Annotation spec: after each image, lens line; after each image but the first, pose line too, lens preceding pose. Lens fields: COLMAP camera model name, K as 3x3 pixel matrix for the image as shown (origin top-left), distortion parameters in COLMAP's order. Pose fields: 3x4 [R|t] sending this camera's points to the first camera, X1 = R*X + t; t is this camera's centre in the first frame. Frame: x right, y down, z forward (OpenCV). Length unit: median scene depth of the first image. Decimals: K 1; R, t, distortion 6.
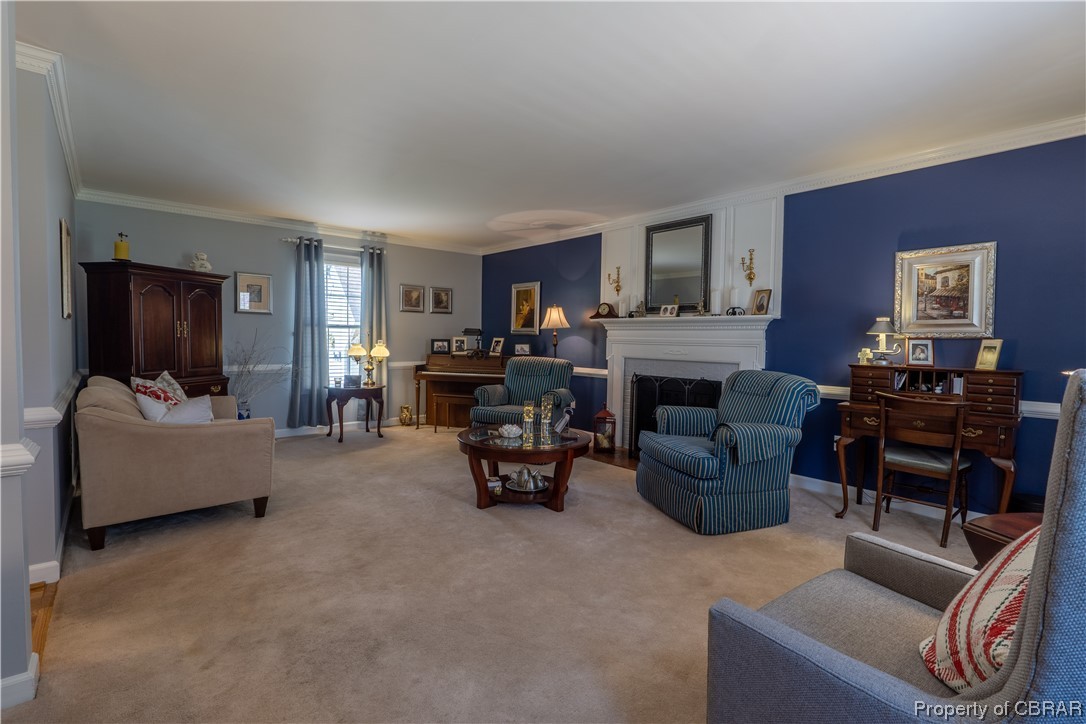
lens RADIAL K [[488.8, 0, 541.8], [0, 488.8, 360.5], [0, 0, 1]] dist [-0.008356, 0.000527]
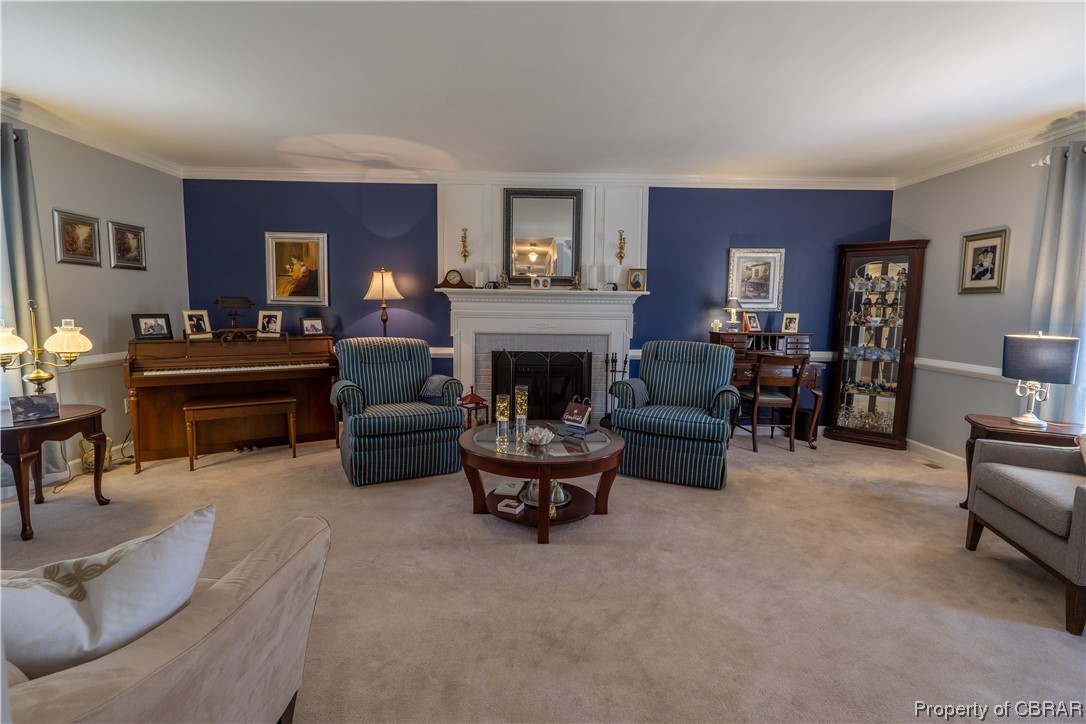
lens RADIAL K [[488.8, 0, 543.9], [0, 488.8, 358.5], [0, 0, 1]] dist [-0.008356, 0.000527]
pose [[0.652477, -0.082583, 0.753295, -0.436965], [0.032124, 0.996165, 0.081384, -0.029175], [-0.757127, -0.028902, 0.652628, 0.331373]]
